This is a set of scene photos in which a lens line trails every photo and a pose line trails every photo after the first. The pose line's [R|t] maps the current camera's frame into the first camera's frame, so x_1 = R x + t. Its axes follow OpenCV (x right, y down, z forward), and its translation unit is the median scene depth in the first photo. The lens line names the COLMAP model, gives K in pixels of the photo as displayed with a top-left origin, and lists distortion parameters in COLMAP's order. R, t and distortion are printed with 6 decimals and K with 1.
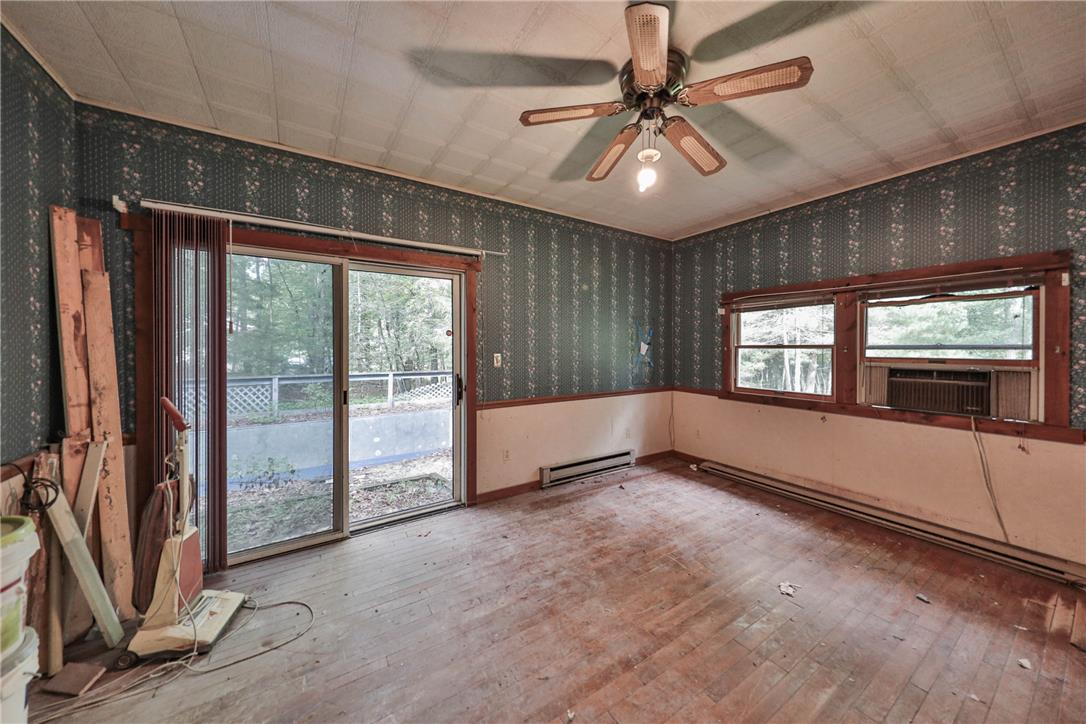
lens RADIAL K [[363.7, 0, 543.7], [0, 363.7, 349.0], [0, 0, 1]] dist [0.002546, -0.000542]
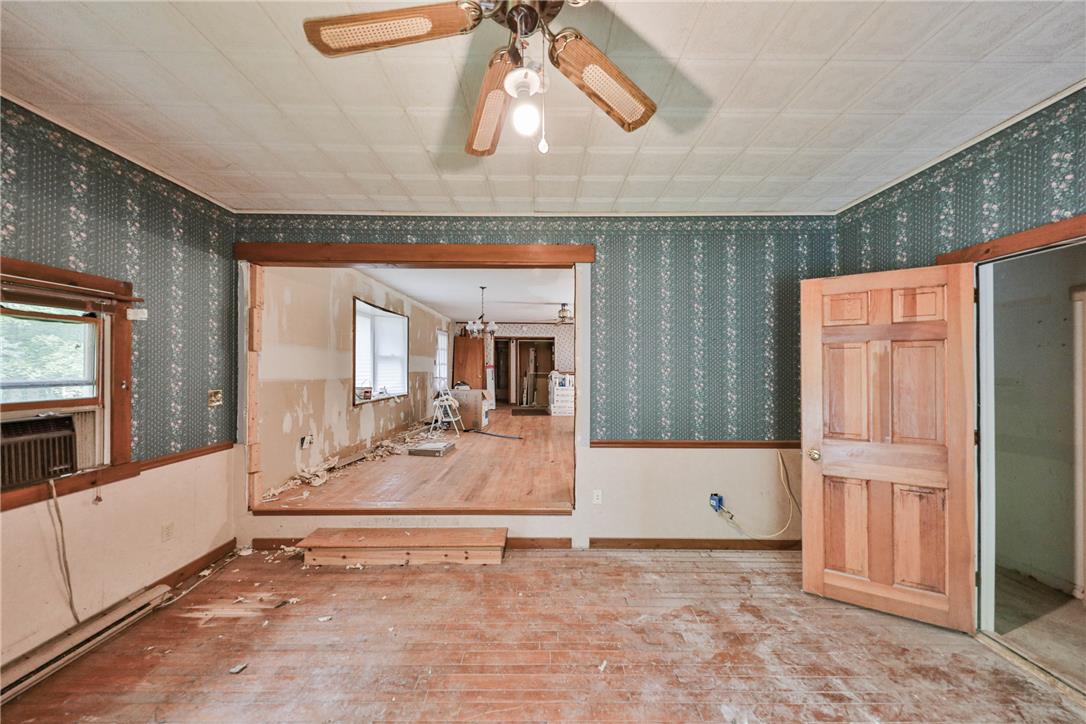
lens RADIAL K [[363.7, 0, 550.1], [0, 363.7, 365.2], [0, 0, 1]] dist [0.002546, -0.000542]
pose [[-0.854838, 0.001132, 0.518894, -0.041658], [-0.000200, 0.999997, -0.002512, -0.032610], [-0.518895, -0.002251, -0.854835, 0.869551]]
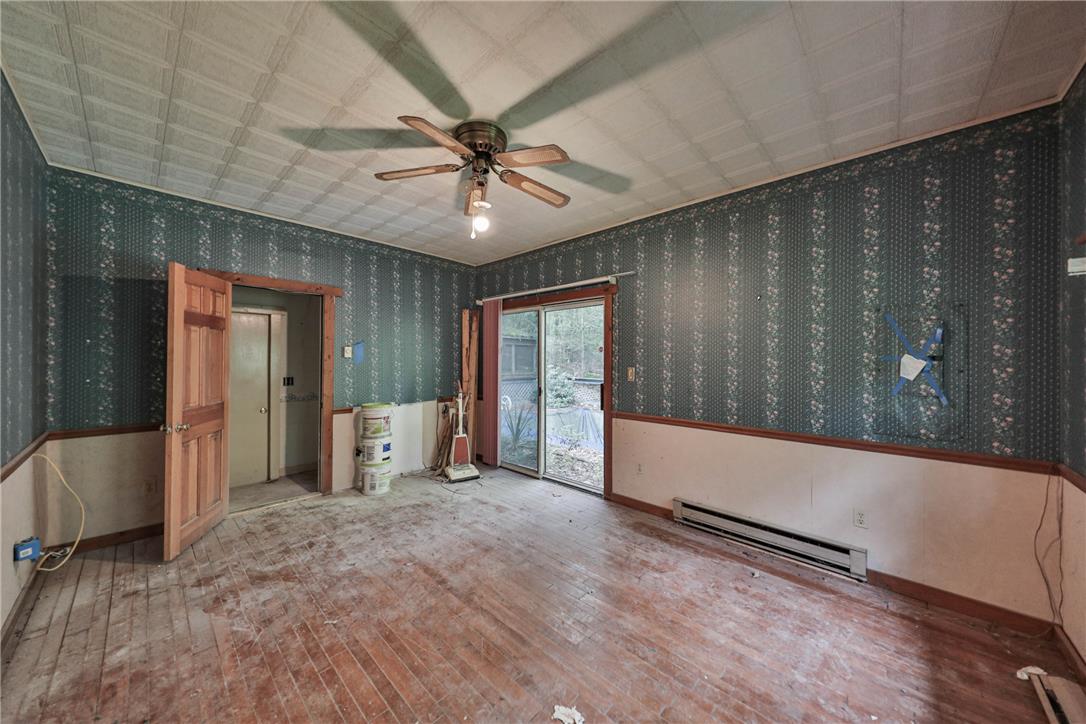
lens RADIAL K [[363.7, 0, 539.0], [0, 363.7, 358.9], [0, 0, 1]] dist [0.002546, -0.000542]
pose [[0.246517, -0.000641, -0.969138, 0.875643], [-0.012118, 0.999920, -0.003744, -0.006267], [0.969063, 0.012667, 0.246490, 0.513683]]
